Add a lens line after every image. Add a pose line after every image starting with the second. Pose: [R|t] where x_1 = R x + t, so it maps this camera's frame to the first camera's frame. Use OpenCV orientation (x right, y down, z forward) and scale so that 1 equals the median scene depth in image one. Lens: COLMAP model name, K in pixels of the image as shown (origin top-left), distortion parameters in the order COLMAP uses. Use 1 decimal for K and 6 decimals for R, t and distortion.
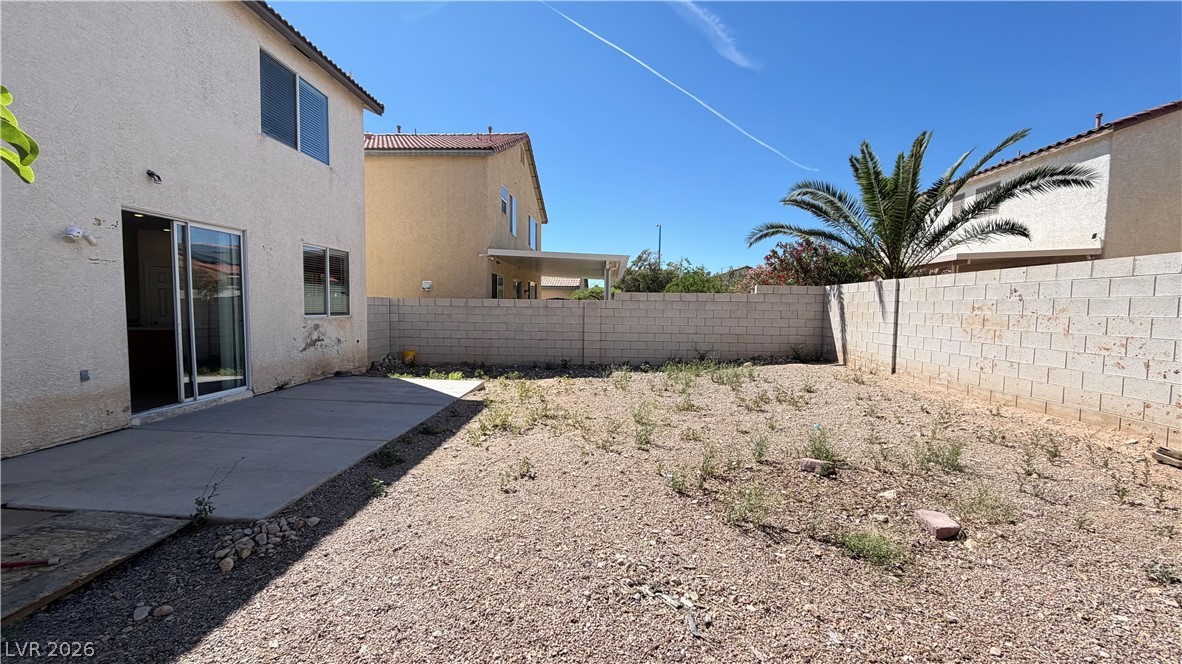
lens RADIAL K [[471.6, 0, 587.8], [0, 471.6, 333.2], [0, 0, 1]] dist [0.000495, -0.000184]
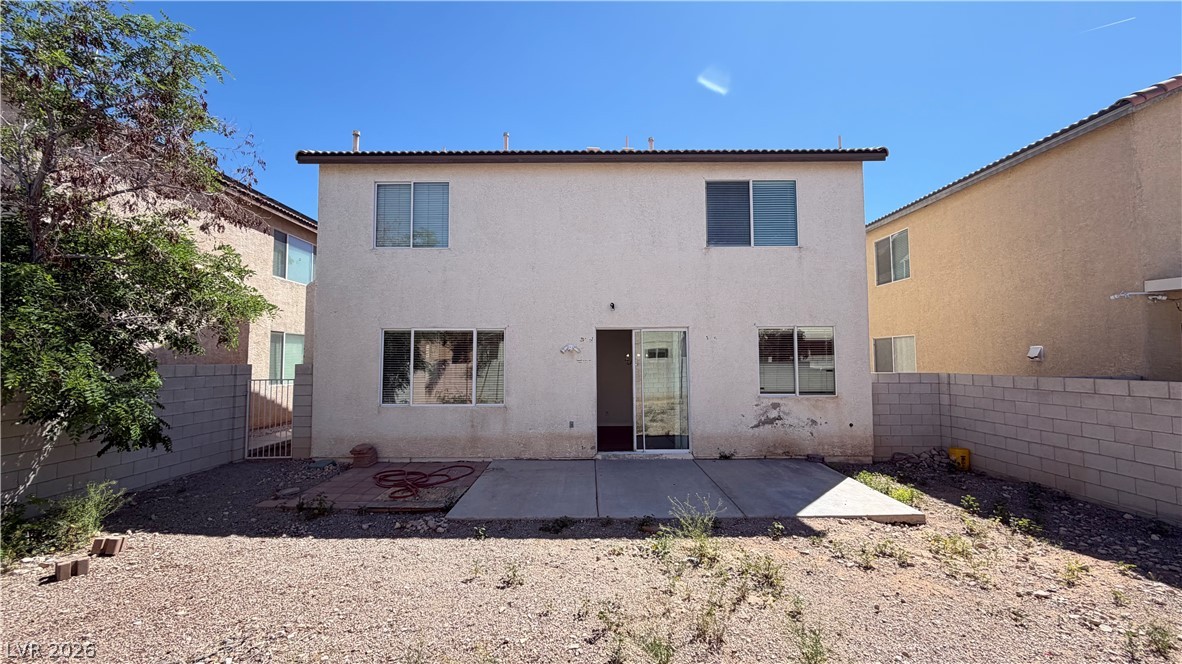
lens RADIAL K [[471.6, 0, 587.8], [0, 471.6, 333.2], [0, 0, 1]] dist [0.000495, -0.000184]
pose [[0.046066, -0.066258, -0.996739, 0.493829], [-0.052175, 0.996276, -0.068639, -0.088596], [0.997575, 0.055167, 0.042438, 0.609915]]
